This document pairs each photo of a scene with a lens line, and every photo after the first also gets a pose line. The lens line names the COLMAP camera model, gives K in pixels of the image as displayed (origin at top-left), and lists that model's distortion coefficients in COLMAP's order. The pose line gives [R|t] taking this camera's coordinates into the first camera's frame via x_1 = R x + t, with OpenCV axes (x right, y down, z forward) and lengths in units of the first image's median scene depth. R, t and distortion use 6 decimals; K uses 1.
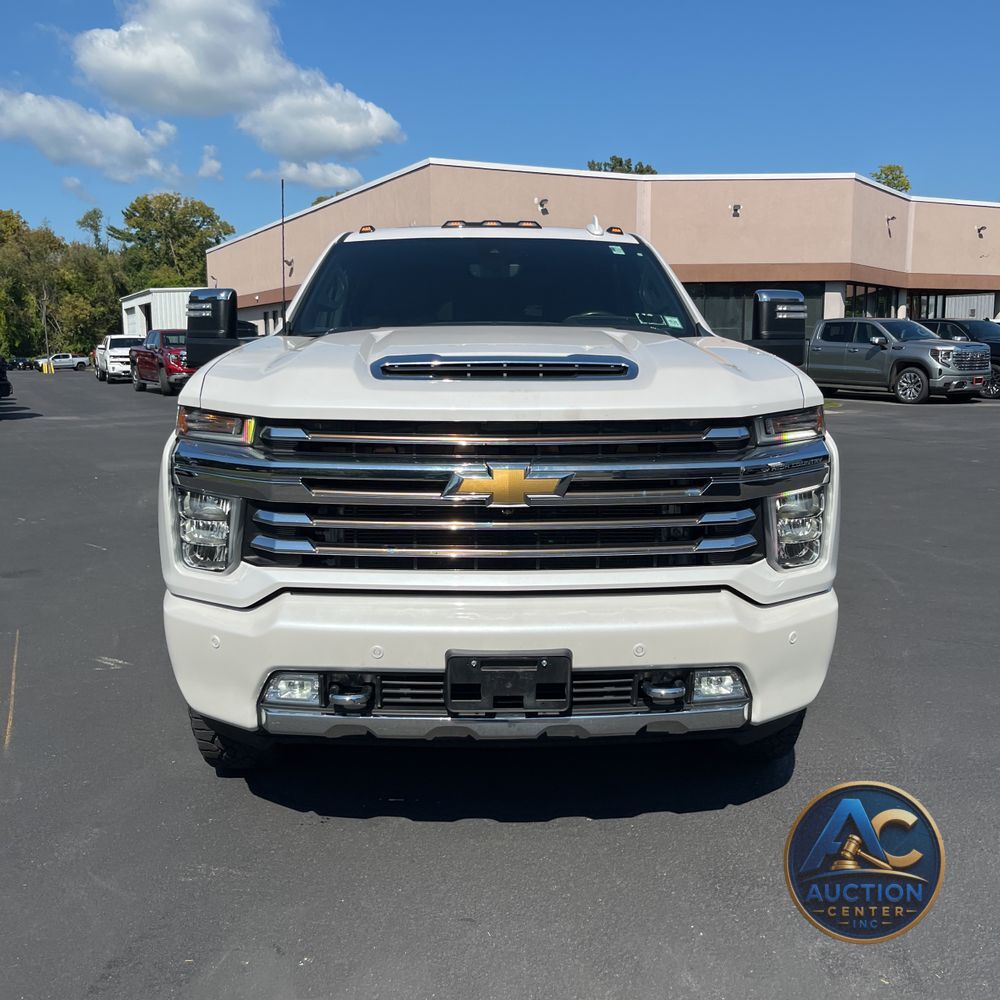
lens RADIAL K [[1054.3, 0, 499.2], [0, 1054.3, 485.8], [0, 0, 1]] dist [0.057255, -0.088257]
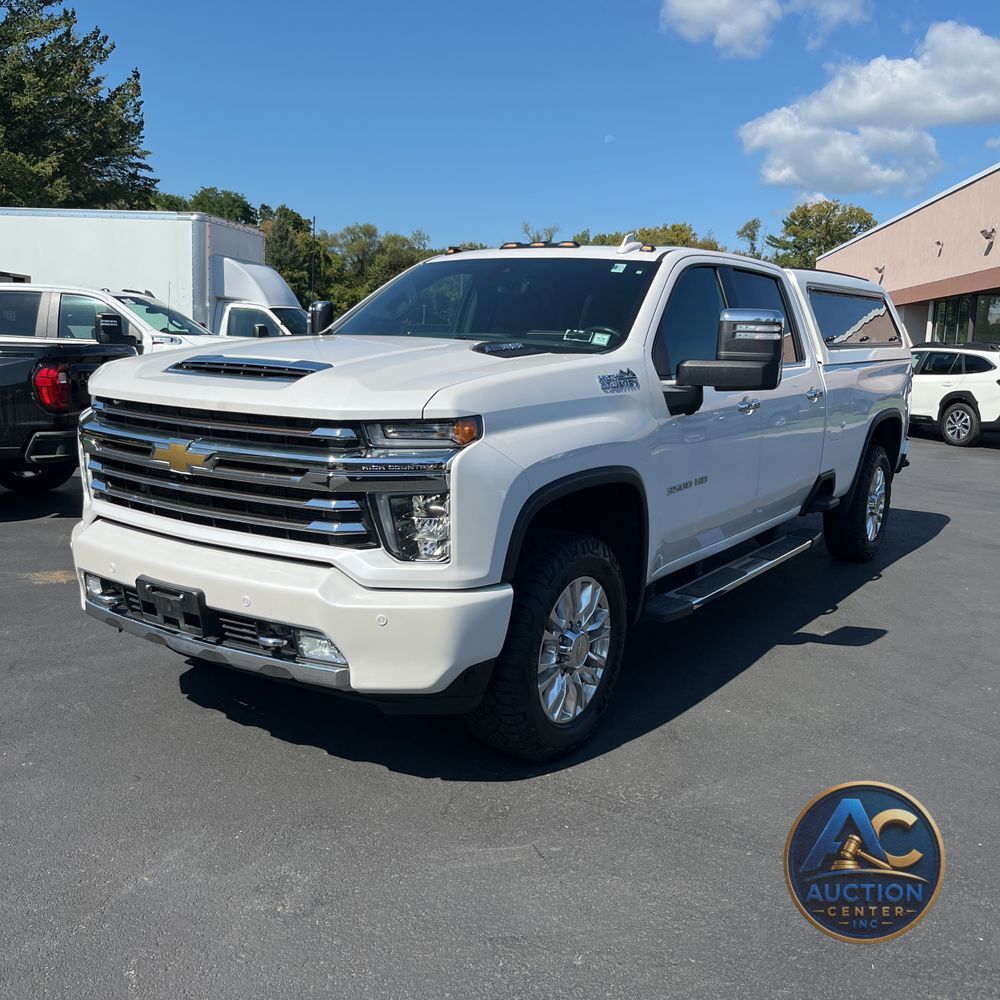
lens RADIAL K [[1050.6, 0, 482.6], [0, 1050.6, 495.8], [0, 0, 1]] dist [0.017763, 0.027886]
pose [[0.809530, 0.119000, -0.574891, 0.088934], [-0.116350, 0.992338, 0.041571, -0.004162], [0.575433, 0.033235, 0.817173, 0.012997]]
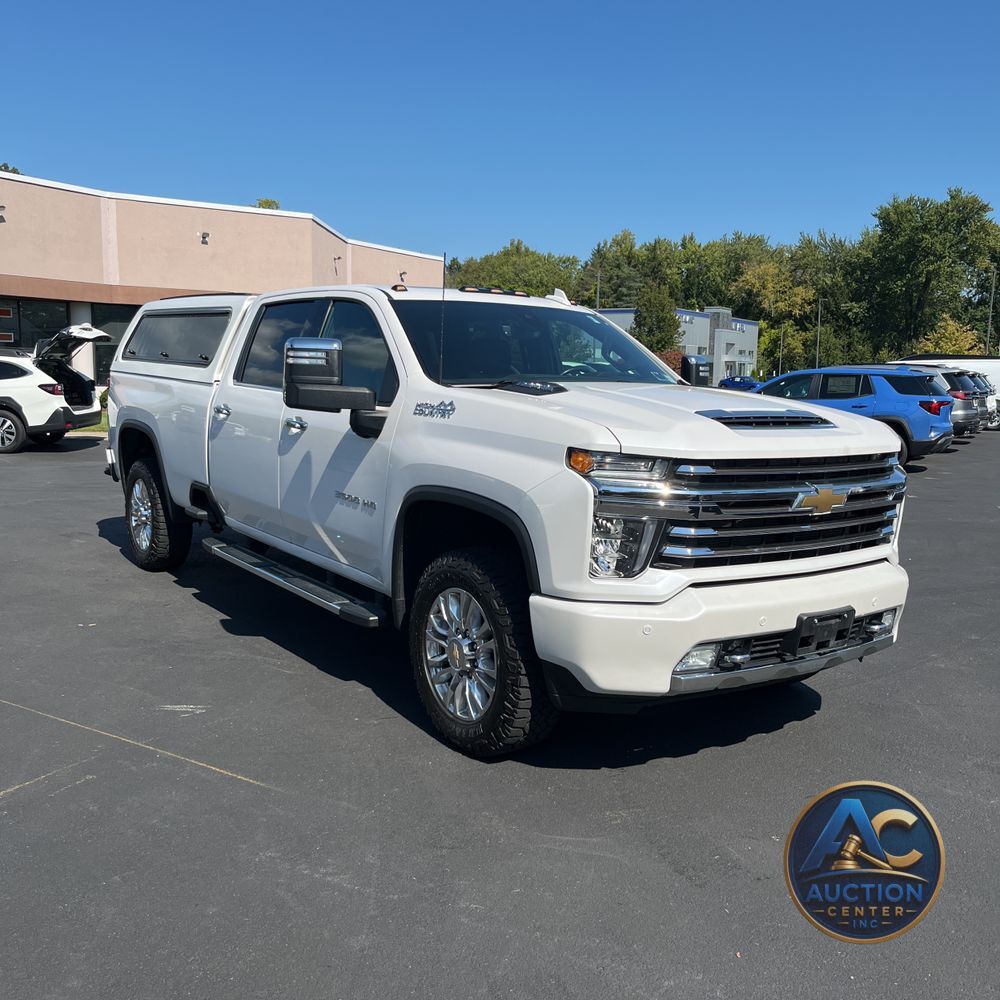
lens RADIAL K [[1060.8, 0, 500.0], [0, 1060.8, 500.0], [0, 0, 1]] dist [0.043467, -0.004526]
pose [[0.829613, -0.047706, 0.556297, -0.101380], [0.051645, 0.998628, 0.008621, -0.003033], [-0.555946, 0.021577, 0.830939, 0.000361]]
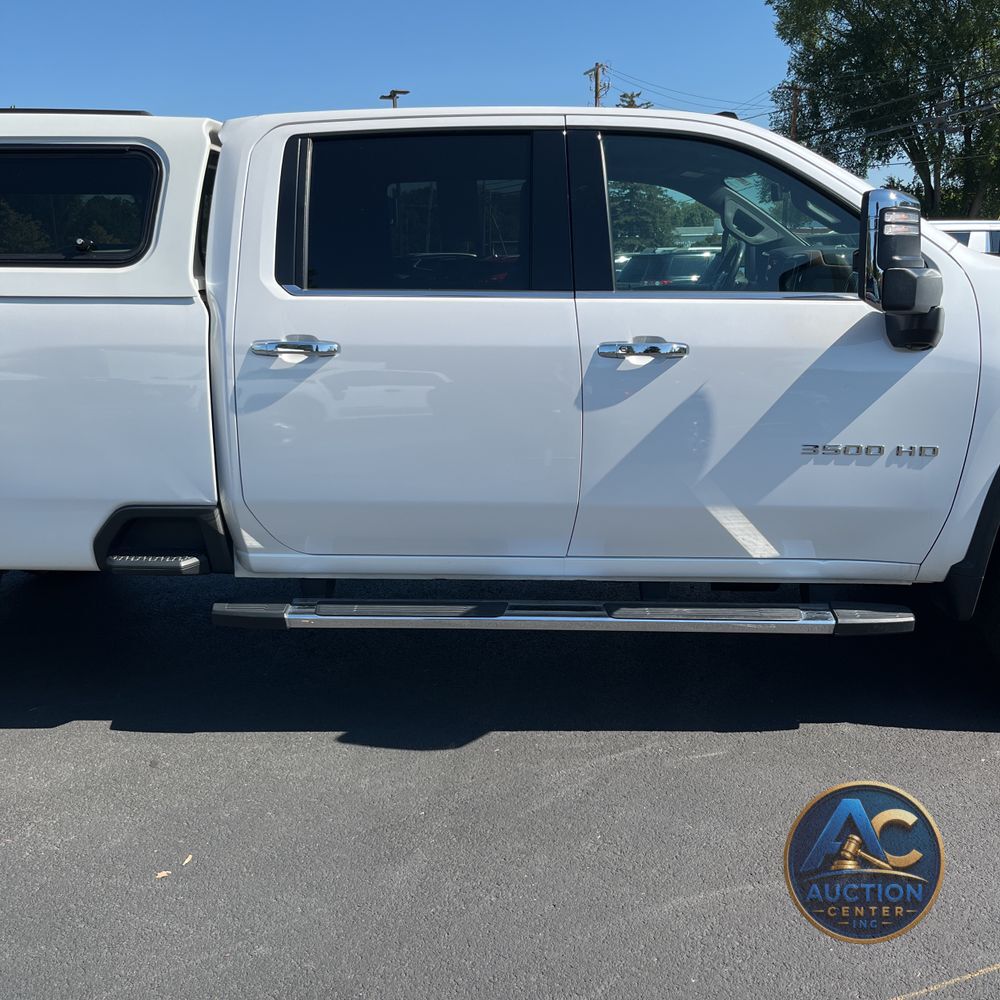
lens RADIAL K [[1050.6, 0, 482.6], [0, 1050.6, 495.8], [0, 0, 1]] dist [0.017763, 0.027886]
pose [[0.060802, -0.219930, 0.973619, -0.132091], [0.160490, 0.964887, 0.207935, -0.025252], [-0.985163, 0.143613, 0.093964, 0.169377]]
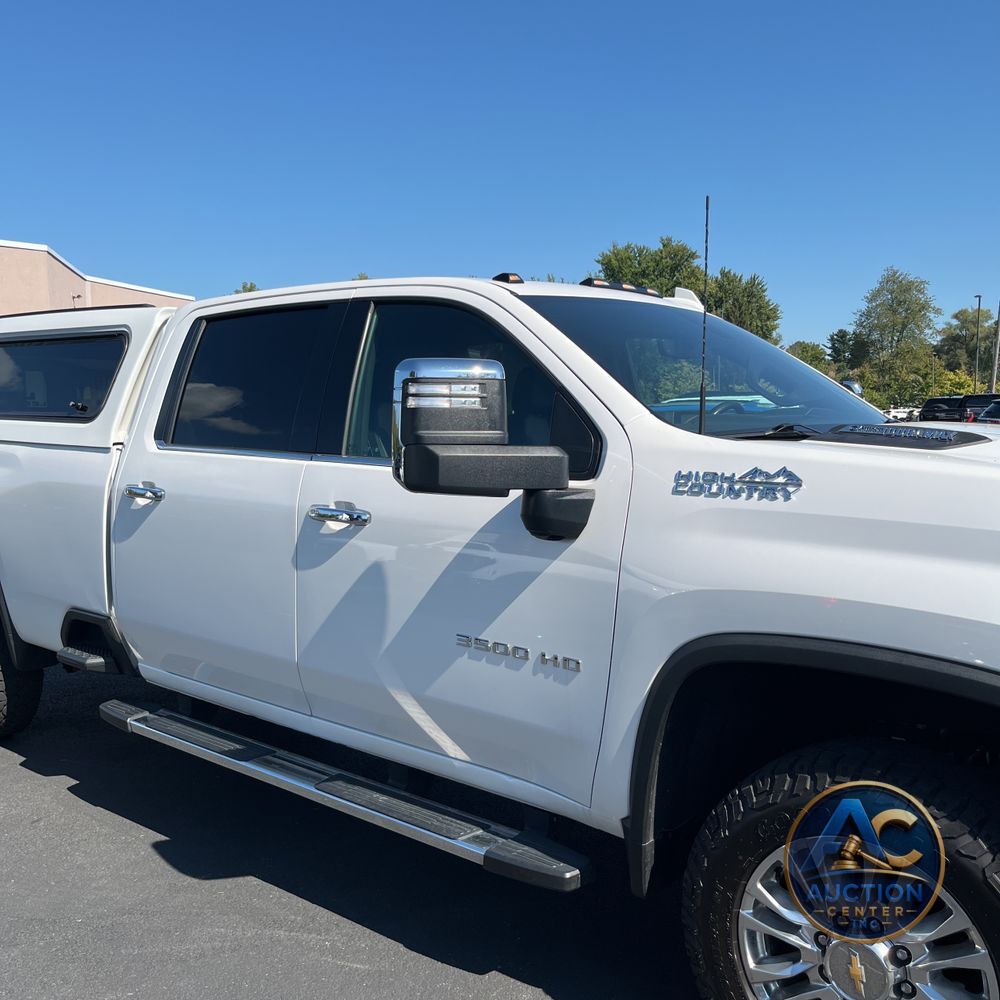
lens RADIAL K [[1054.3, 0, 499.2], [0, 1054.3, 485.8], [0, 0, 1]] dist [0.057255, -0.088257]
pose [[0.660144, -0.054744, 0.749141, -0.095794], [0.110038, 0.993629, -0.024356, -0.014215], [-0.743035, 0.098512, 0.661962, 0.085682]]
